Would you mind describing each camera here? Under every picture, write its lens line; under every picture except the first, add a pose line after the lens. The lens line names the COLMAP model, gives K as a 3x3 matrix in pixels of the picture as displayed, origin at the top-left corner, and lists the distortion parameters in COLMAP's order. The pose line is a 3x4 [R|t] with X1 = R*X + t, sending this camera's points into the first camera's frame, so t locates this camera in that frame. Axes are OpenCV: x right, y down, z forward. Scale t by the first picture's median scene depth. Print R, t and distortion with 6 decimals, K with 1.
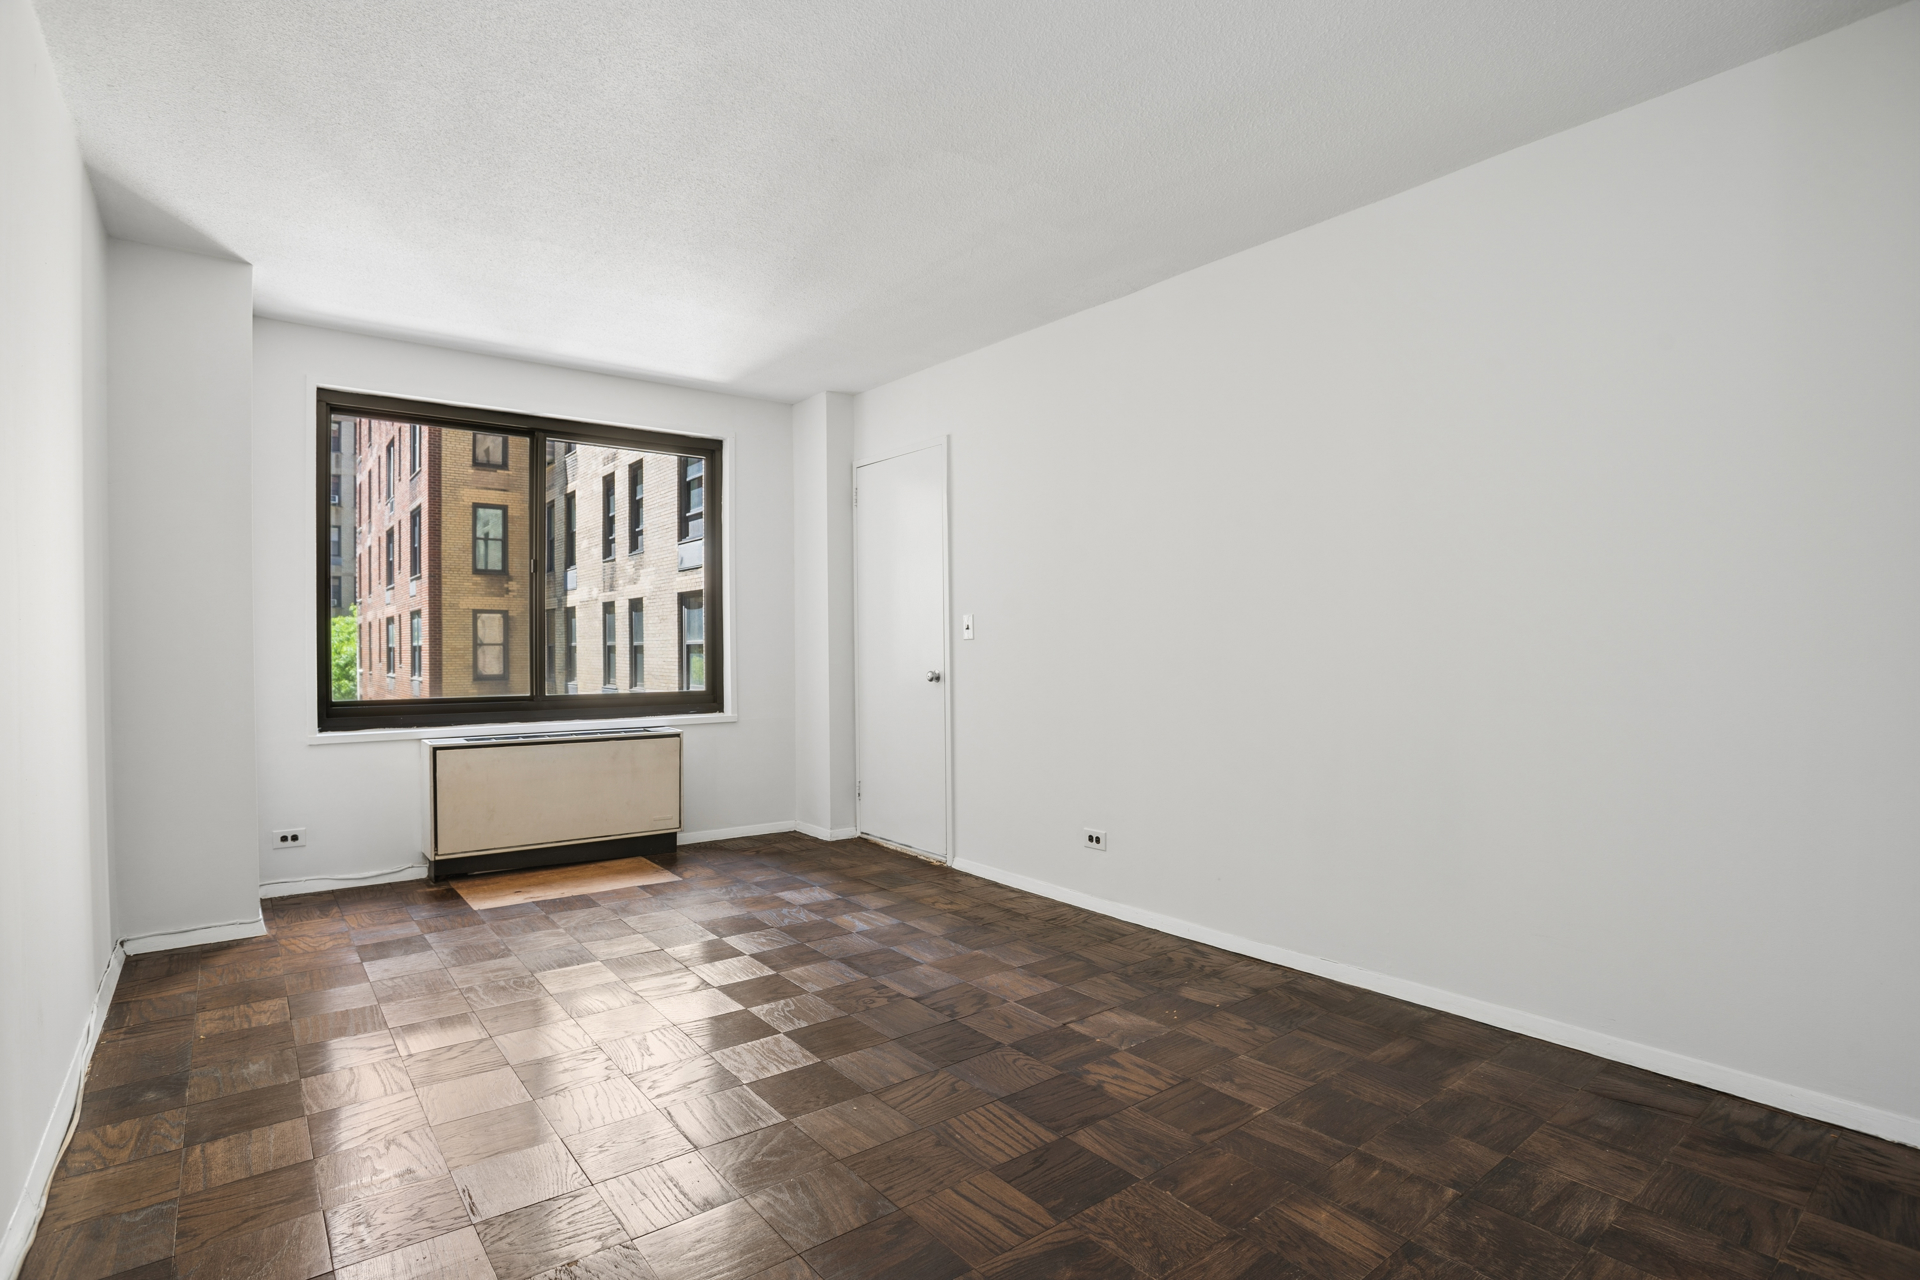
lens RADIAL K [[928.2, 0, 965.7], [0, 928.2, 641.3], [0, 0, 1]] dist [0.003596, 0.001116]
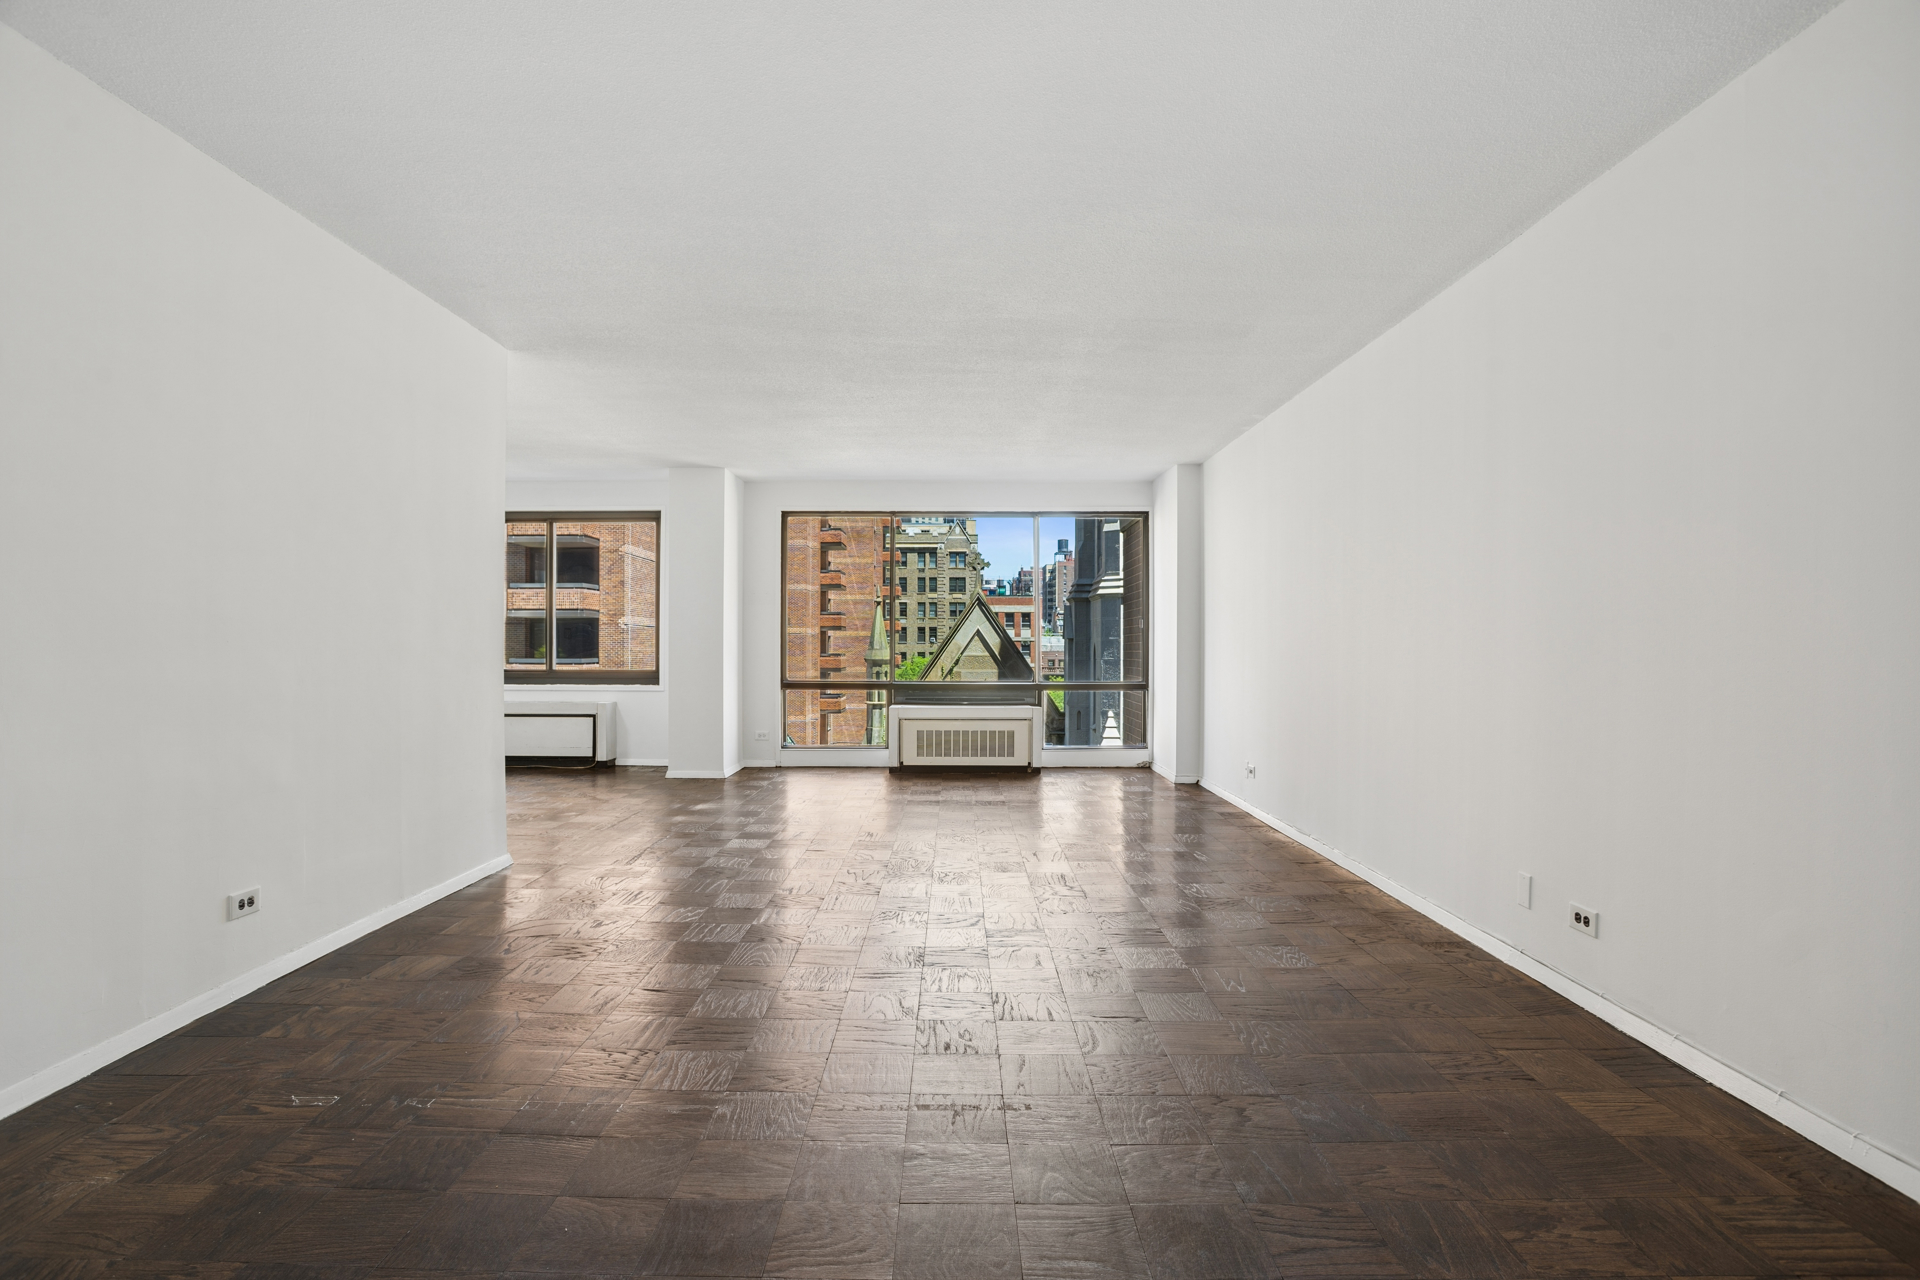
lens RADIAL K [[928.2, 0, 955.1], [0, 928.2, 638.7], [0, 0, 1]] dist [0.003596, 0.001116]
pose [[0.780731, -0.003282, -0.624859, 1.606245], [-0.003422, 0.999949, -0.009527, 0.018305], [0.624859, 0.009576, 0.780679, 0.155315]]
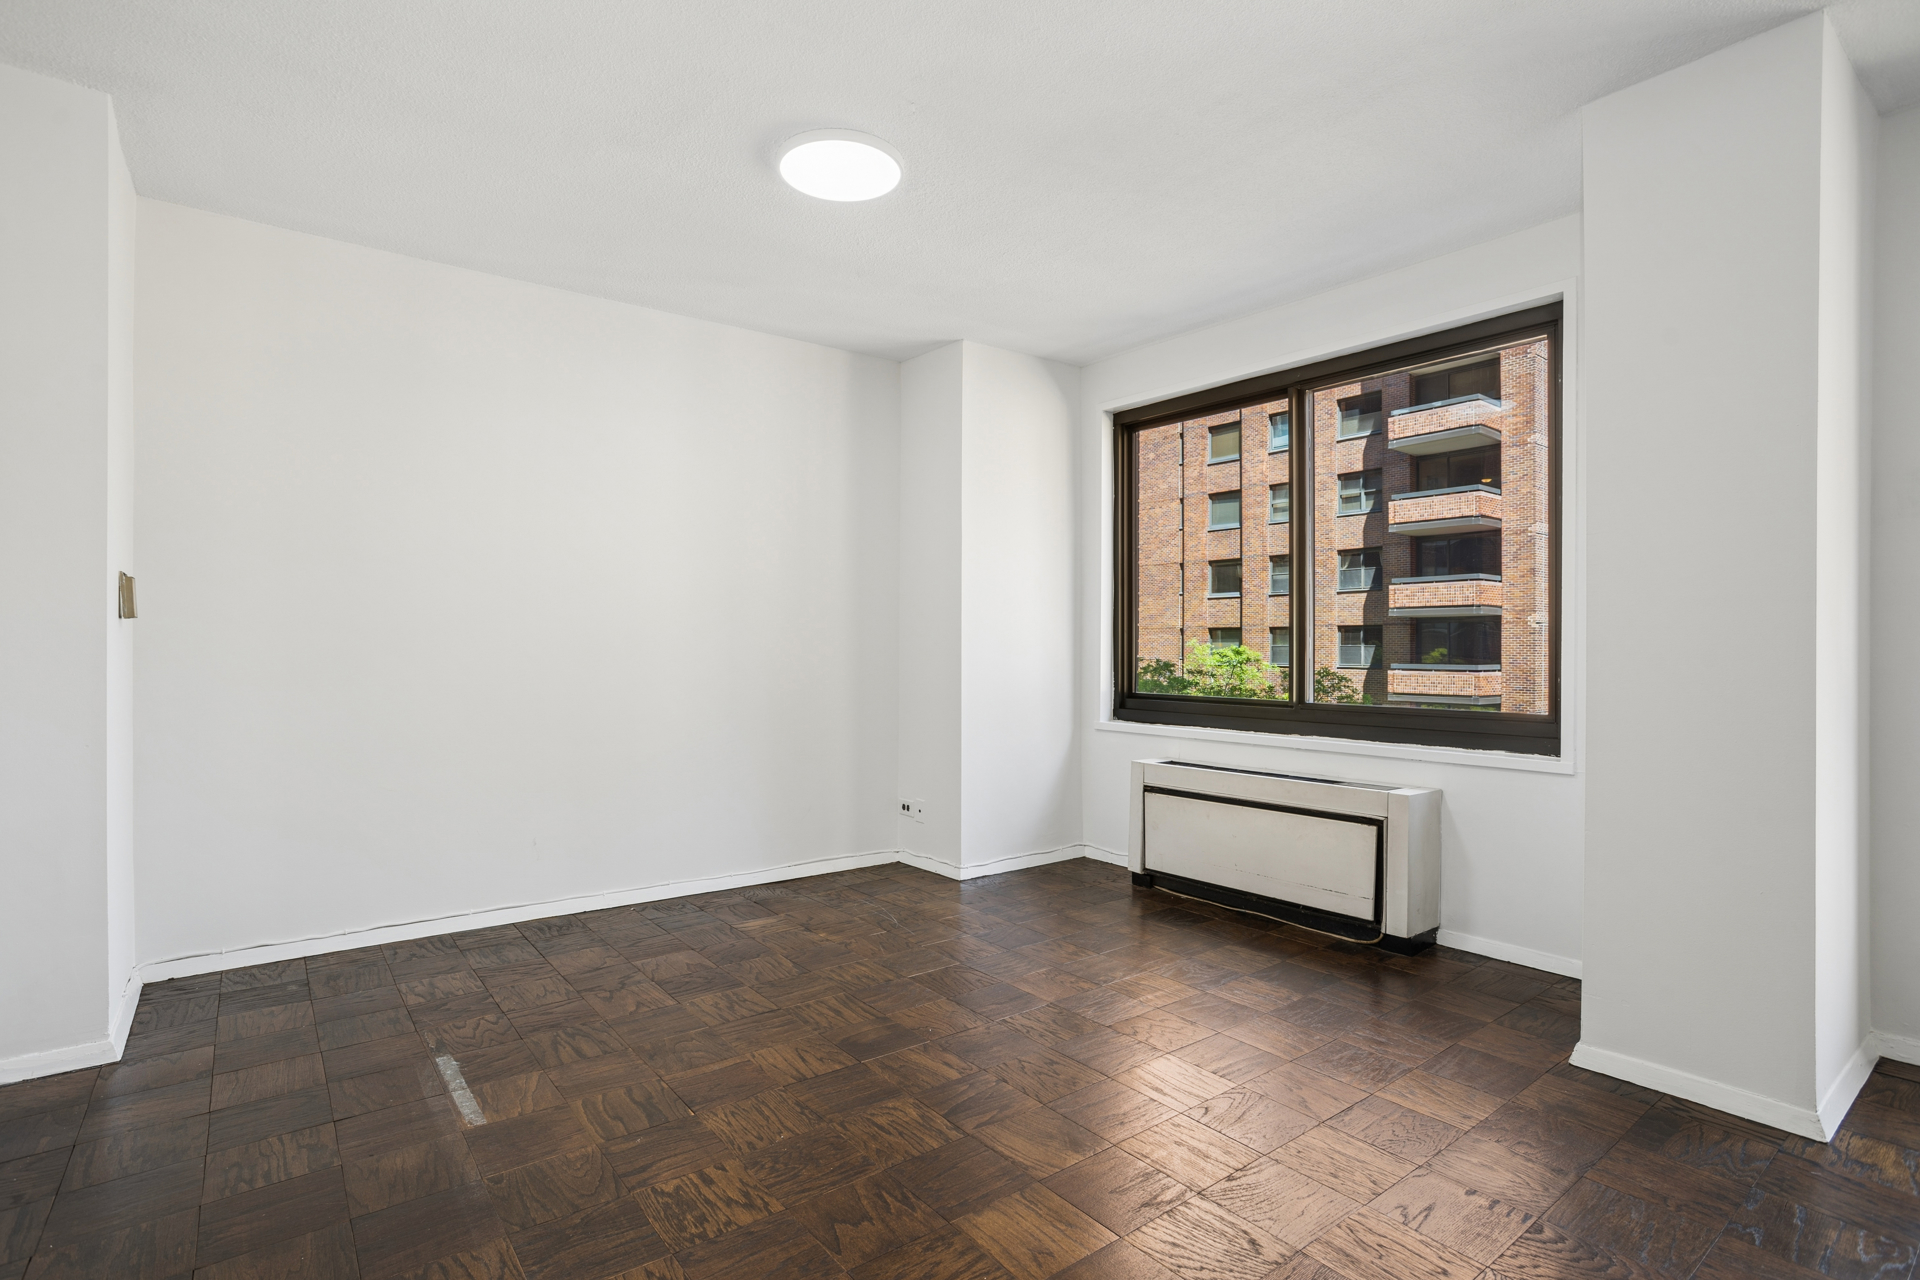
lens RADIAL K [[928.2, 0, 954.5], [0, 928.2, 642.1], [0, 0, 1]] dist [0.003596, 0.001116]
pose [[-0.011900, -0.004569, -0.999919, 0.488533], [-0.005905, 0.999972, -0.004499, 0.013212], [0.999912, 0.005851, -0.011927, 0.927533]]
